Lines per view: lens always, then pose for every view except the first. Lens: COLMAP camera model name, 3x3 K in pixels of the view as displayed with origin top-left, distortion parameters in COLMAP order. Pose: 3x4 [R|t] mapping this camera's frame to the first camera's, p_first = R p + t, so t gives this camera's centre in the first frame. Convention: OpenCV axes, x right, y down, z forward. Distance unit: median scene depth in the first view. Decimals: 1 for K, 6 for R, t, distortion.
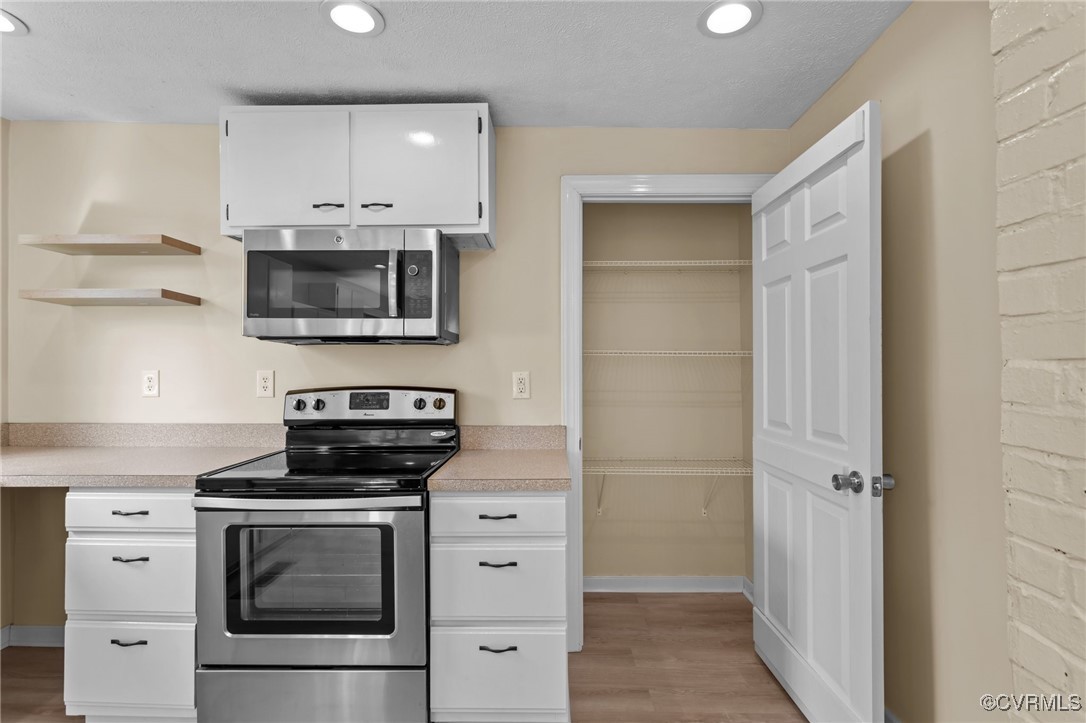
lens RADIAL K [[511.4, 0, 543.0], [0, 511.4, 361.5], [0, 0, 1]] dist [0.002289, 0.000938]
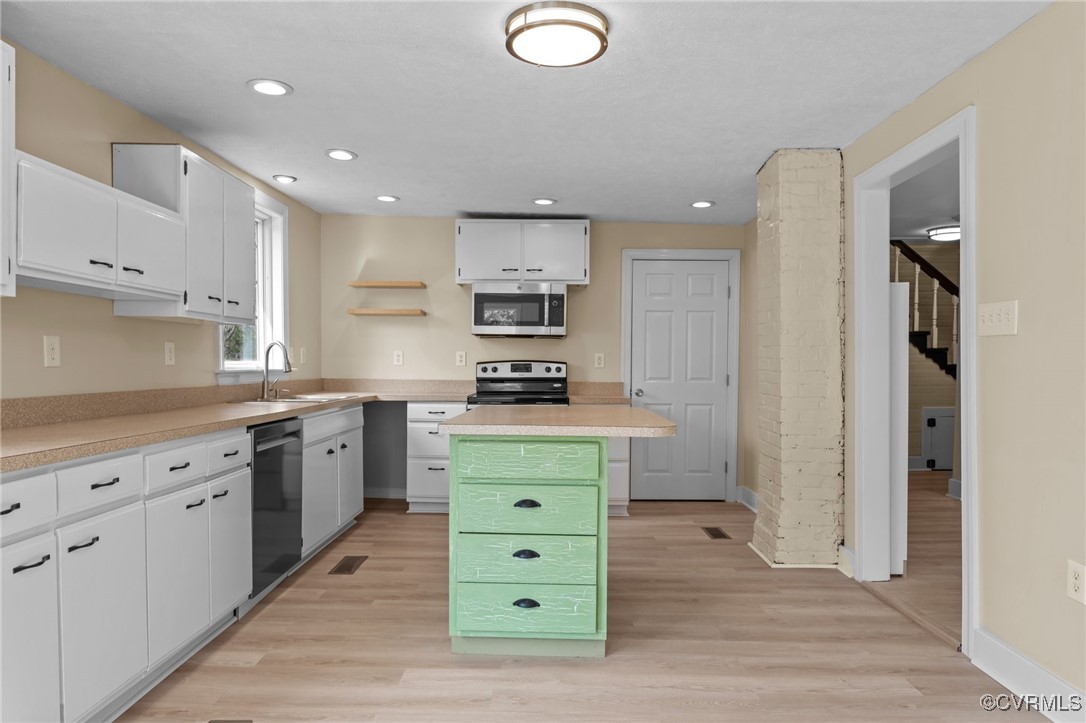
lens RADIAL K [[668.4, 0, 541.3], [0, 668.4, 386.9], [0, 0, 1]] dist [-0.002483, -0.000586]
pose [[0.999894, 0.010003, -0.010562, -0.239278], [-0.009487, 0.998812, 0.047802, 0.028402], [0.011028, -0.047696, 0.998801, -1.513833]]
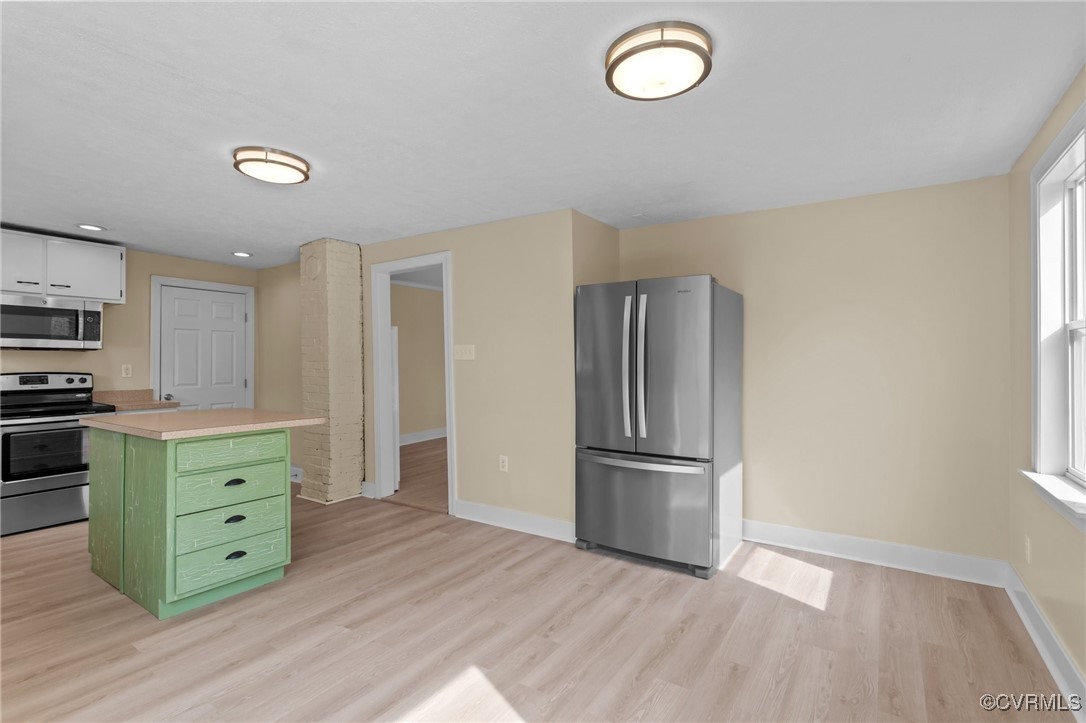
lens RADIAL K [[519.7, 0, 543.0], [0, 519.7, 361.5], [0, 0, 1]] dist [0.000638, 0.000443]
pose [[0.550171, 0.003382, 0.835045, -0.922467], [-0.008580, 0.999962, 0.001603, -0.011536], [-0.835008, -0.008046, 0.550179, -1.666088]]
